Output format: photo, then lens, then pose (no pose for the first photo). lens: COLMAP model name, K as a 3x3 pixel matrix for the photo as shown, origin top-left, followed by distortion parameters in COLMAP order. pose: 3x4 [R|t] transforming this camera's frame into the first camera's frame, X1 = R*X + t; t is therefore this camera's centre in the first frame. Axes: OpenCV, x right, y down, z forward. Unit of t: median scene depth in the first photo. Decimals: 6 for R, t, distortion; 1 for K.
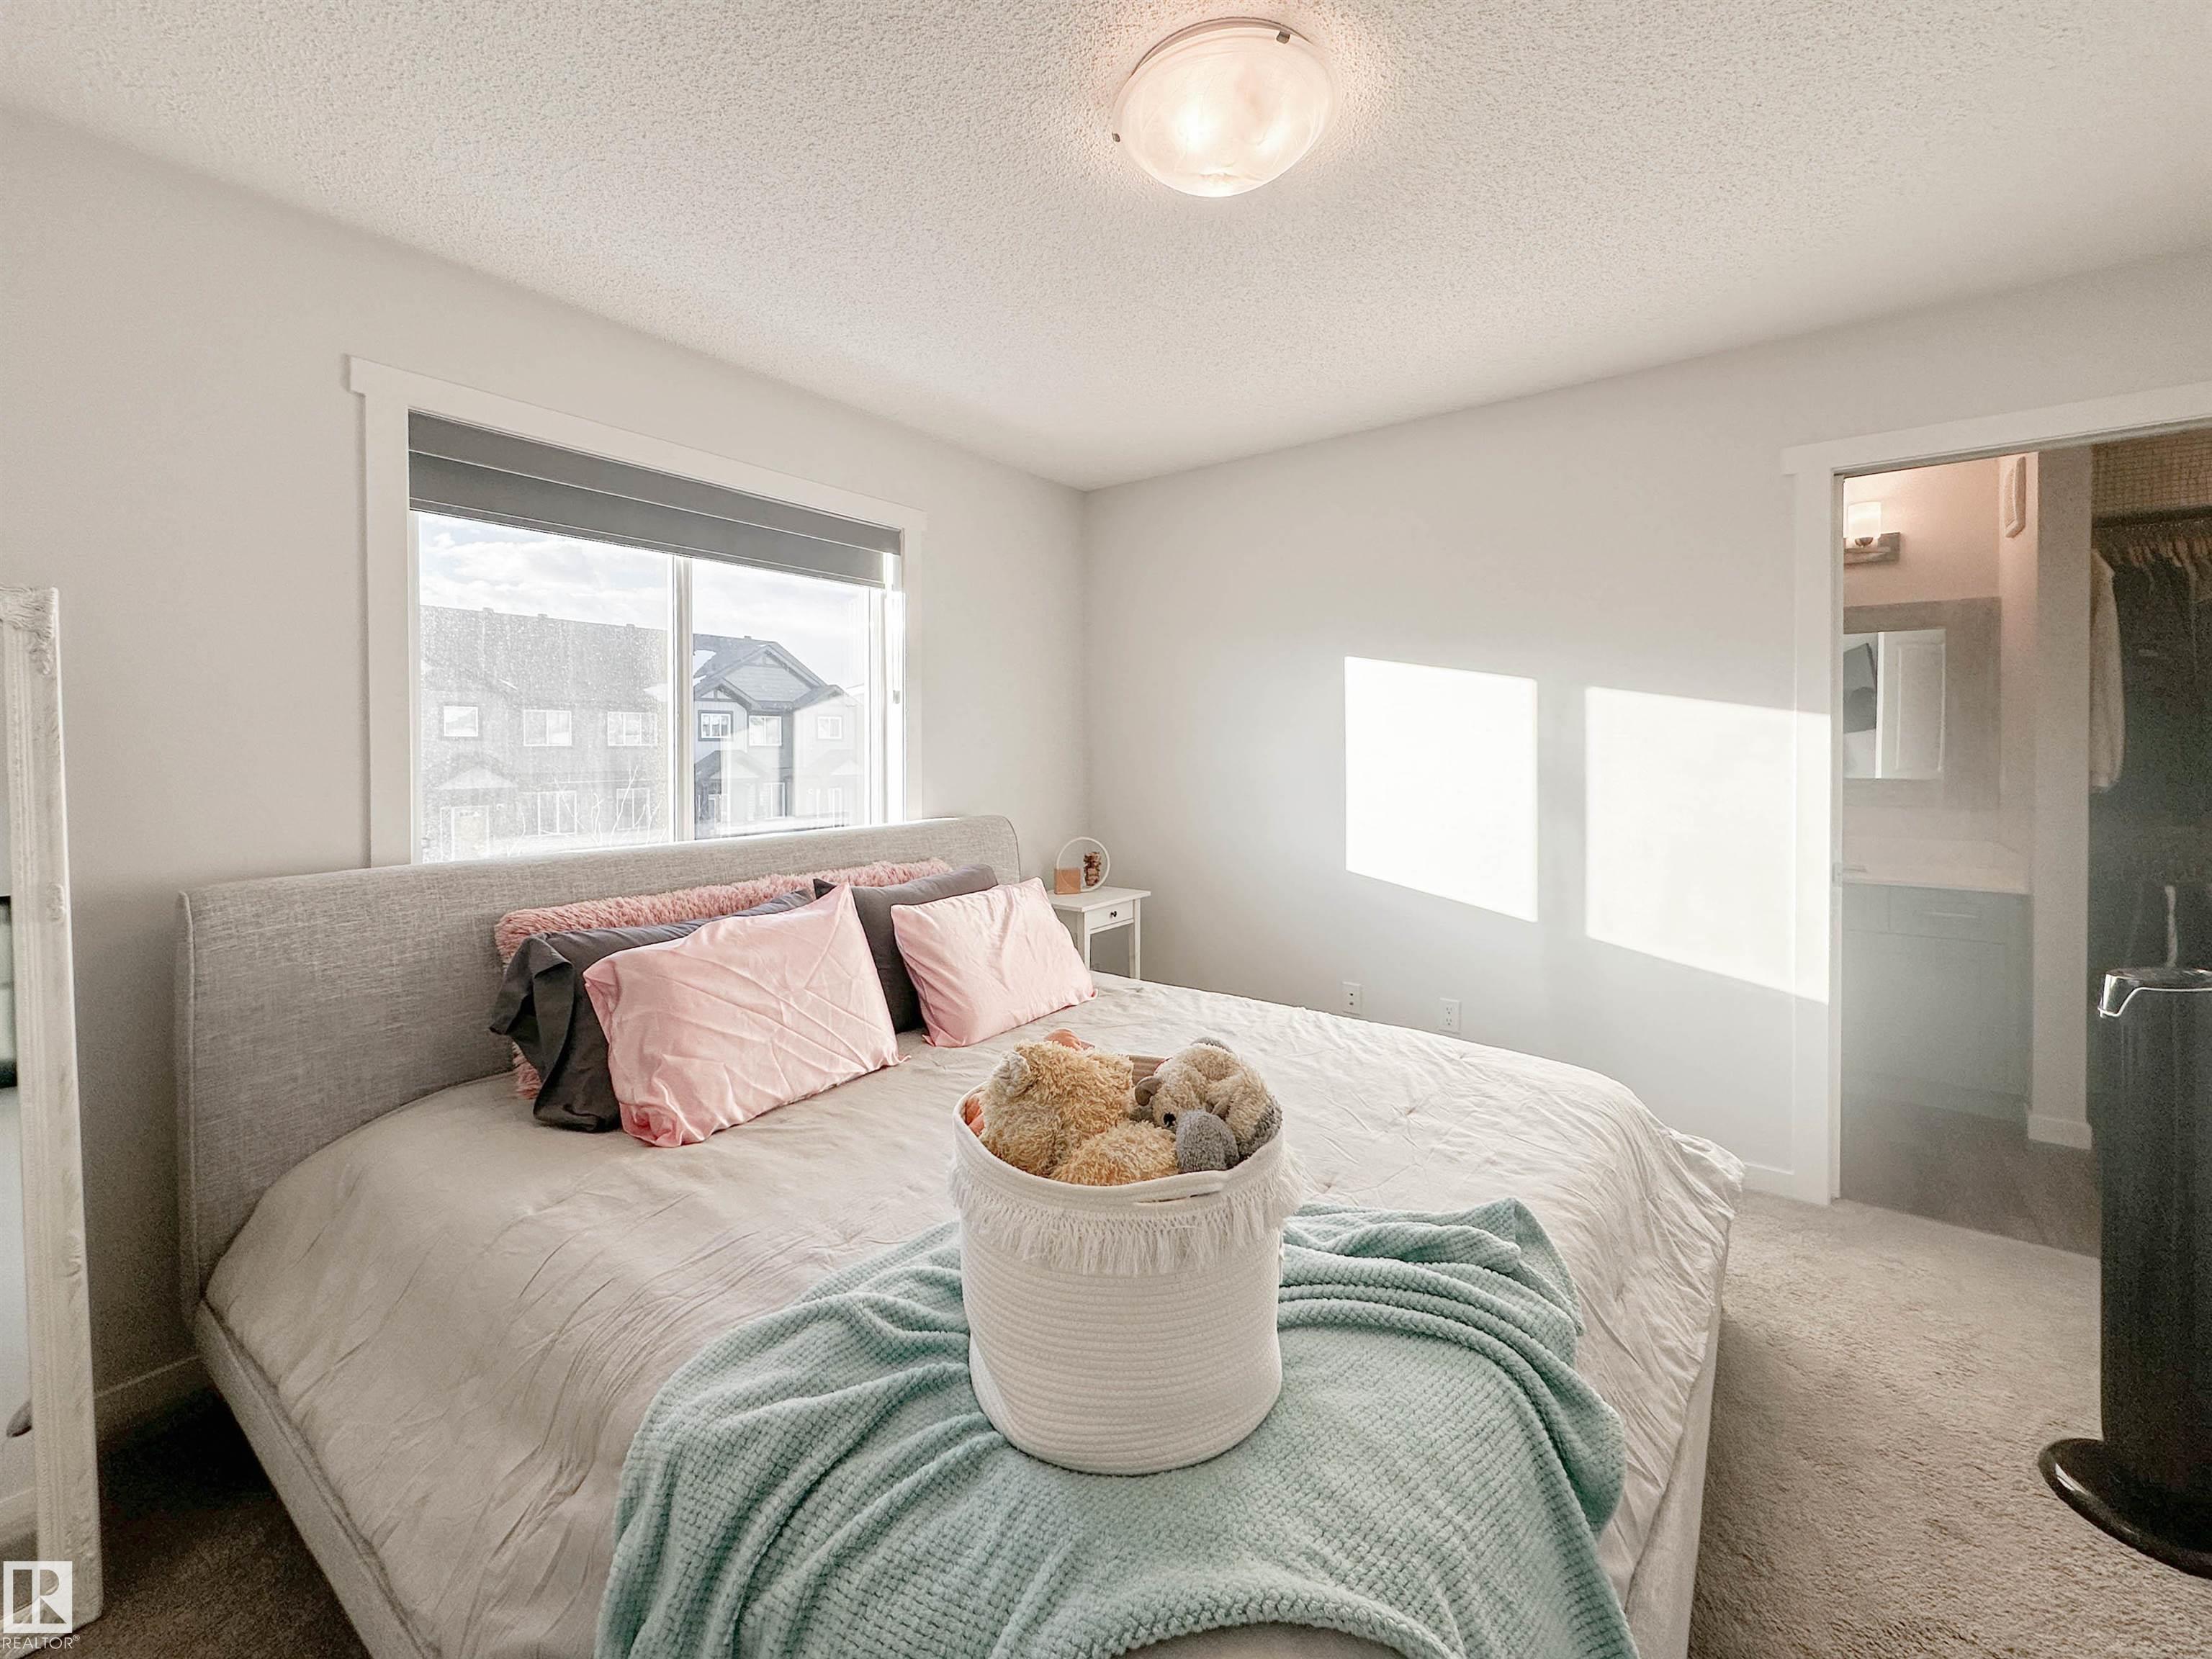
lens RADIAL K [[908.0, 0, 1066.9], [0, 908.0, 753.2], [0, 0, 1]] dist [-0.000690, -0.000311]
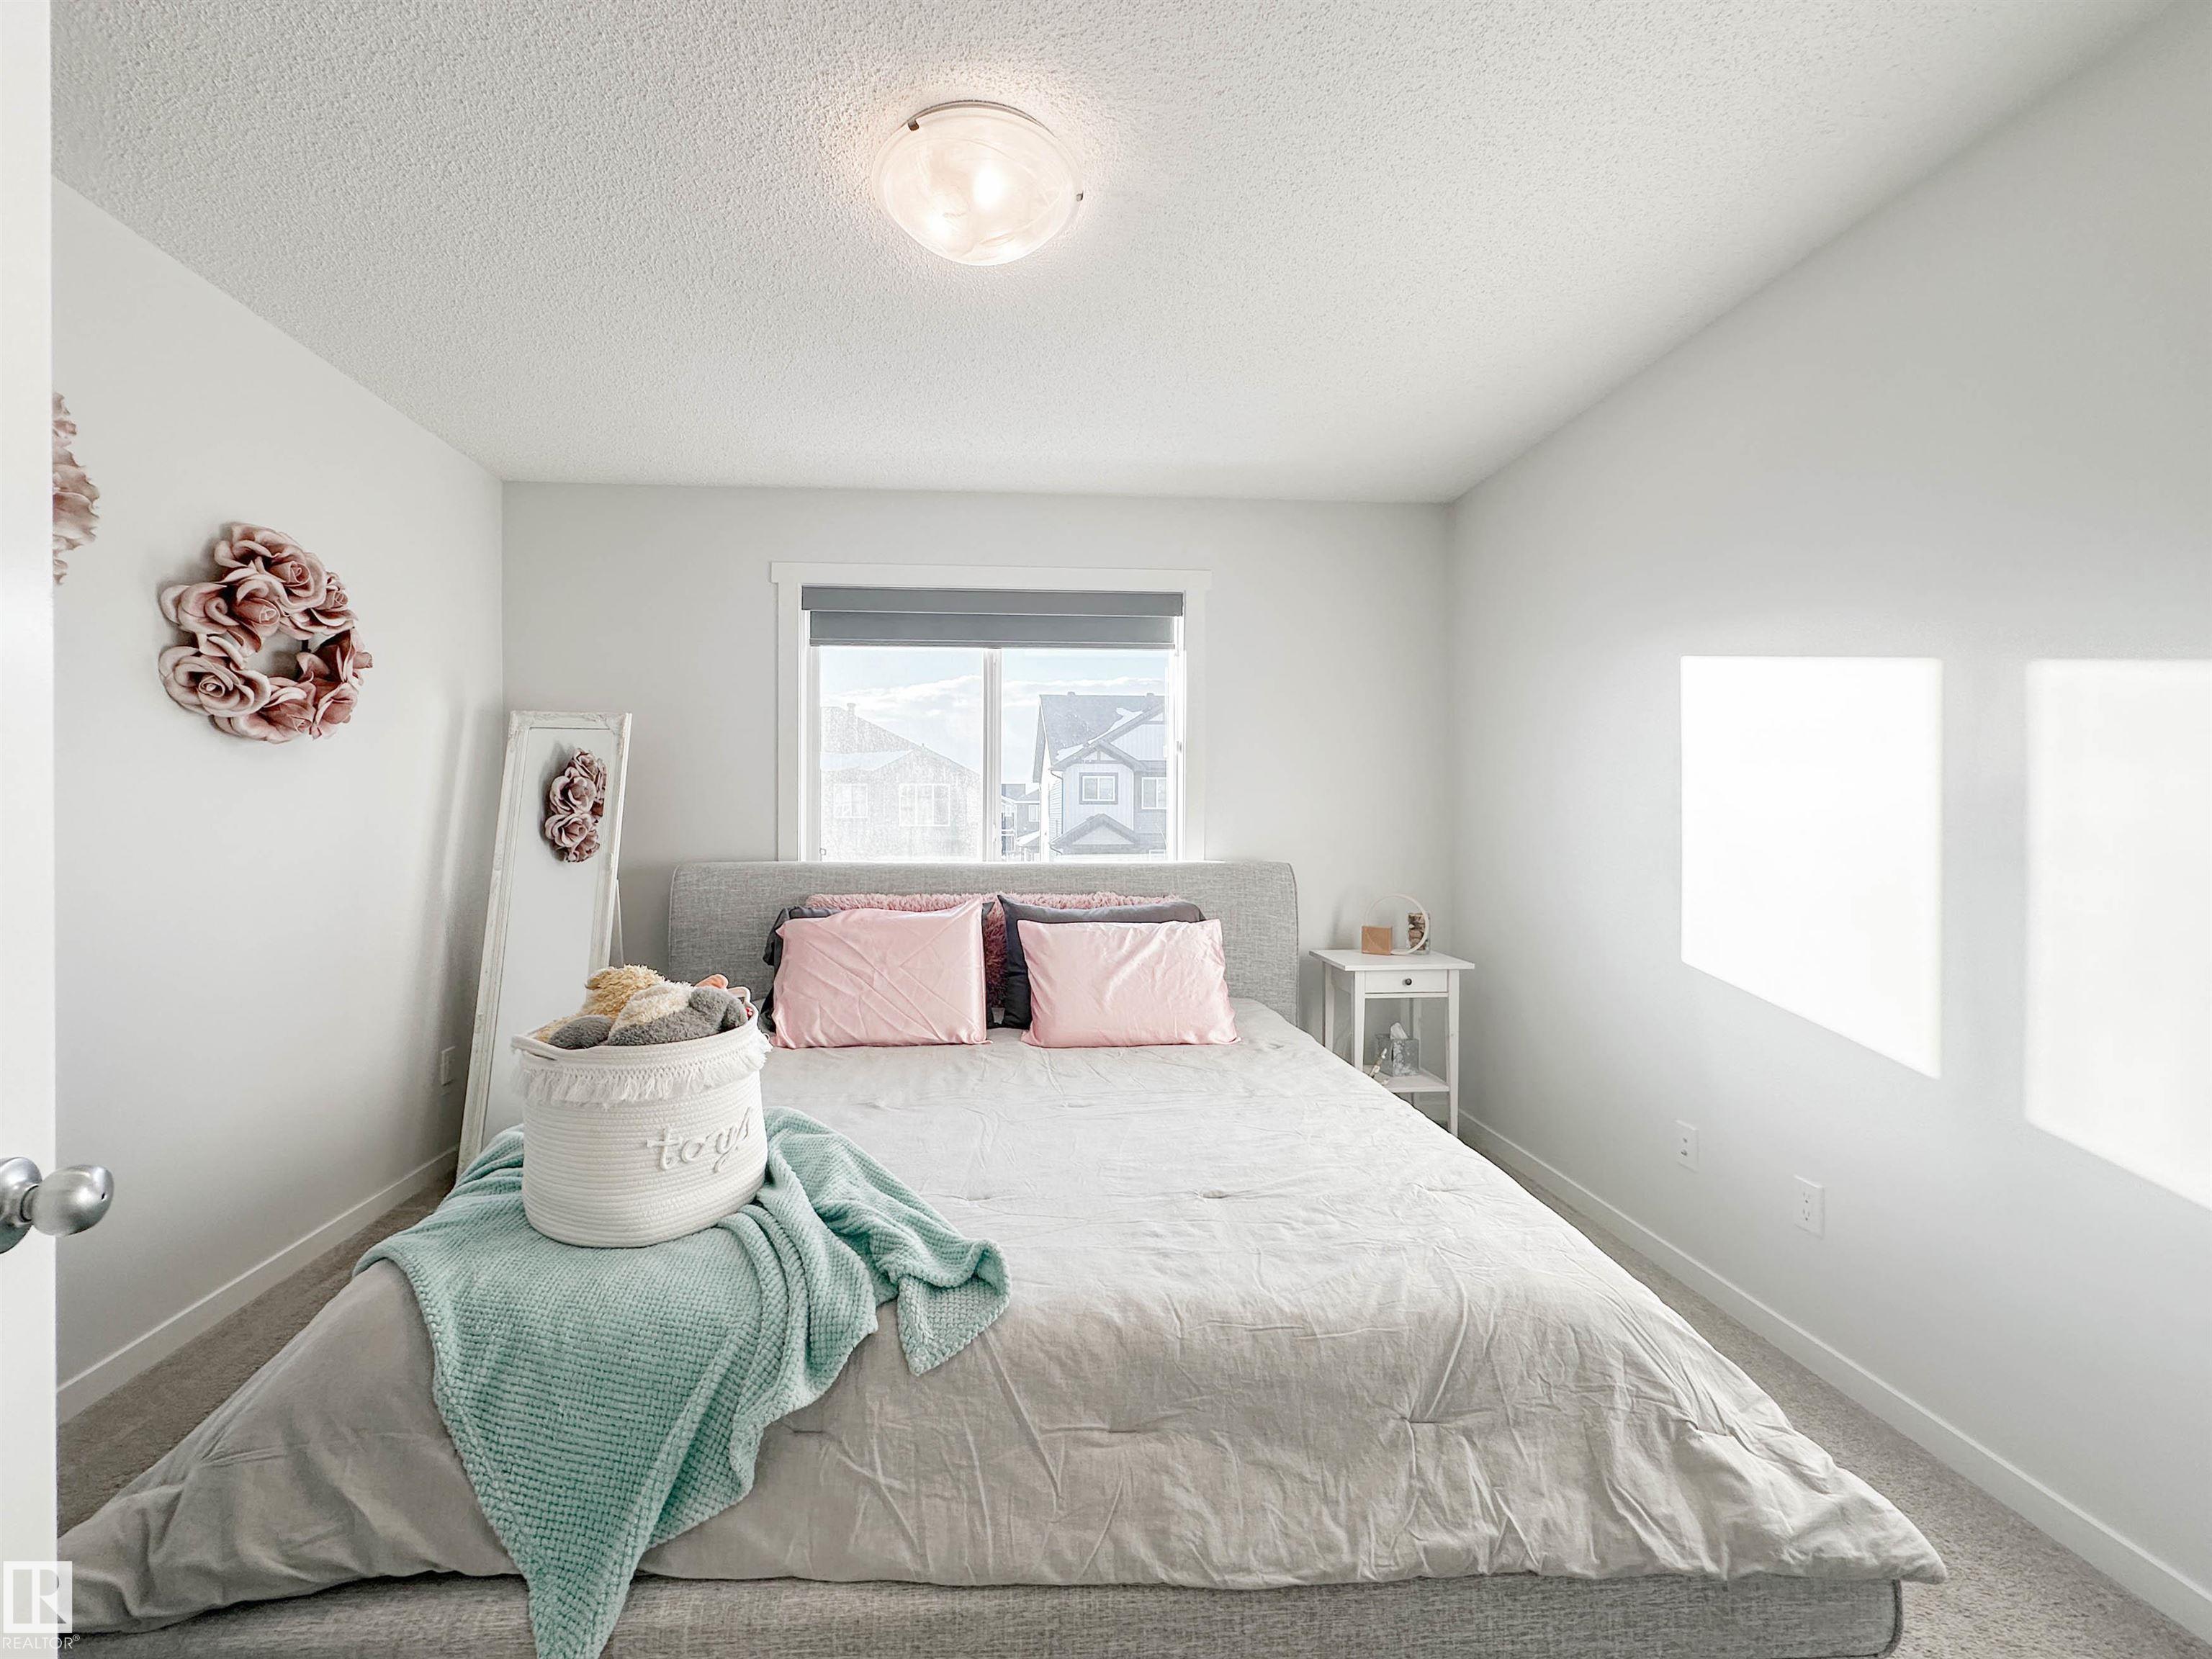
lens RADIAL K [[908.0, 0, 1099.1], [0, 908.0, 822.7], [0, 0, 1]] dist [-0.000690, -0.000311]
pose [[0.660709, 0.007633, -0.750603, 0.682443], [-0.009528, 0.999953, 0.001782, 0.032344], [0.750582, 0.005974, 0.660751, 0.253867]]
